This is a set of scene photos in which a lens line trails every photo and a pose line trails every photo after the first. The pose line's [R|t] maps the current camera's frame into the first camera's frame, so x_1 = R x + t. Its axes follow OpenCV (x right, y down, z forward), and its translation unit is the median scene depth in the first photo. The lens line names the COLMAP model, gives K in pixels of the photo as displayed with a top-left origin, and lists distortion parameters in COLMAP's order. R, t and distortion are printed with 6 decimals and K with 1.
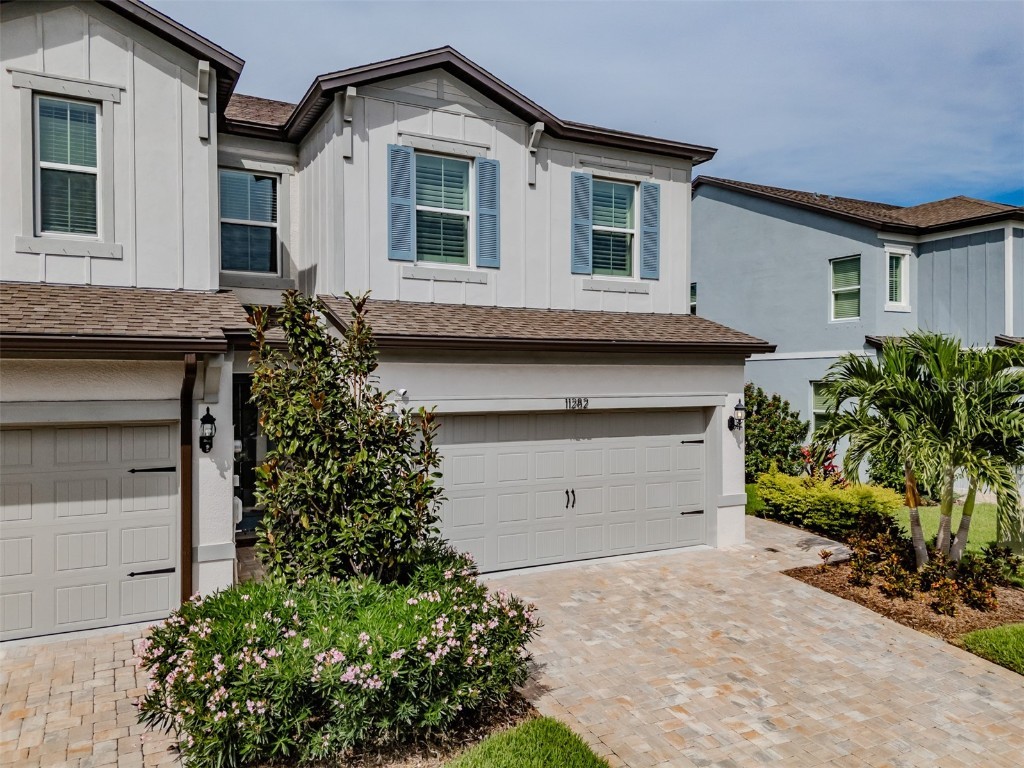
lens RADIAL K [[753.1, 0, 512.9], [0, 753.1, 387.0], [0, 0, 1]] dist [0.079405, -0.081856]
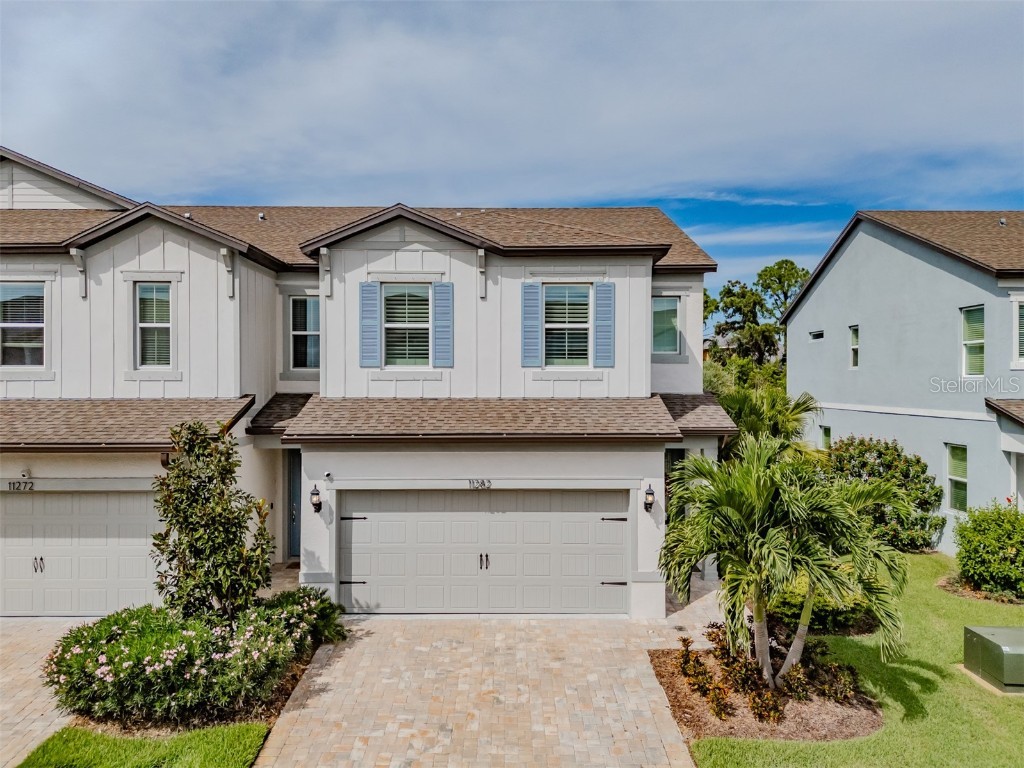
lens RADIAL K [[753.1, 0, 512.9], [0, 753.1, 387.0], [0, 0, 1]] dist [0.079405, -0.081856]
pose [[0.885551, 0.006448, -0.464497, 0.629212], [-0.007136, 0.999975, 0.000278, -0.122761], [0.464487, 0.003069, 0.885574, -0.052199]]
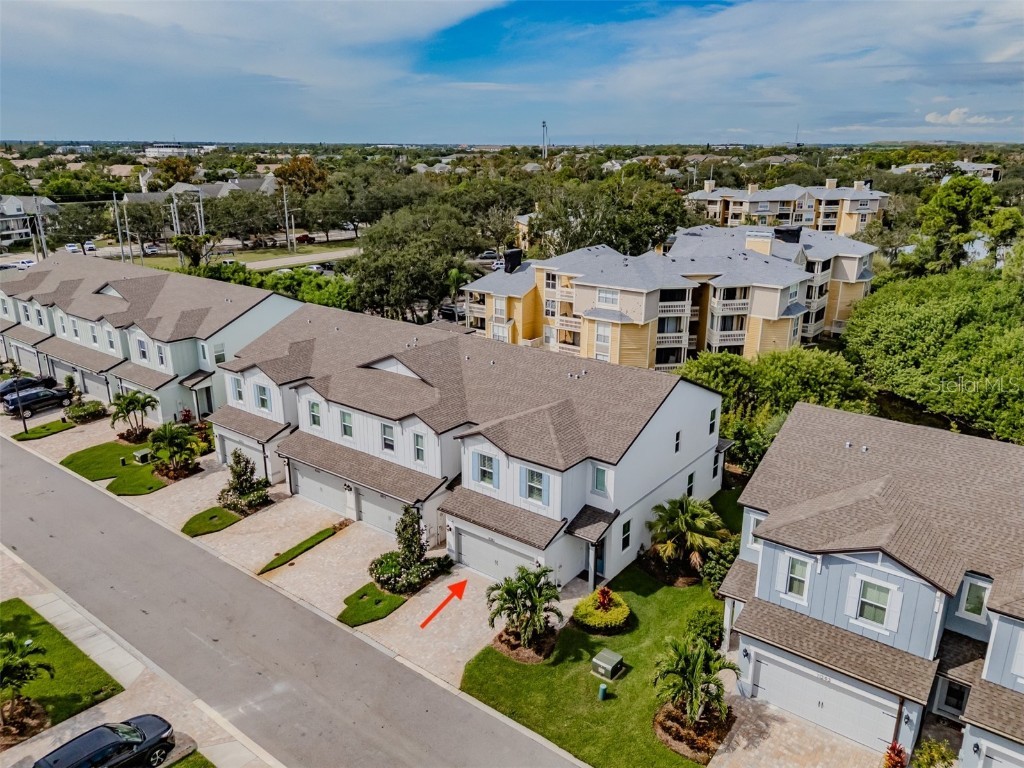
lens RADIAL K [[753.1, 0, 512.9], [0, 753.1, 387.0], [0, 0, 1]] dist [0.079405, -0.081856]
pose [[0.408112, 0.285965, -0.866988, 2.649532], [-0.006269, 0.950530, 0.310569, -1.555306], [0.912910, -0.121312, 0.389716, -0.165280]]
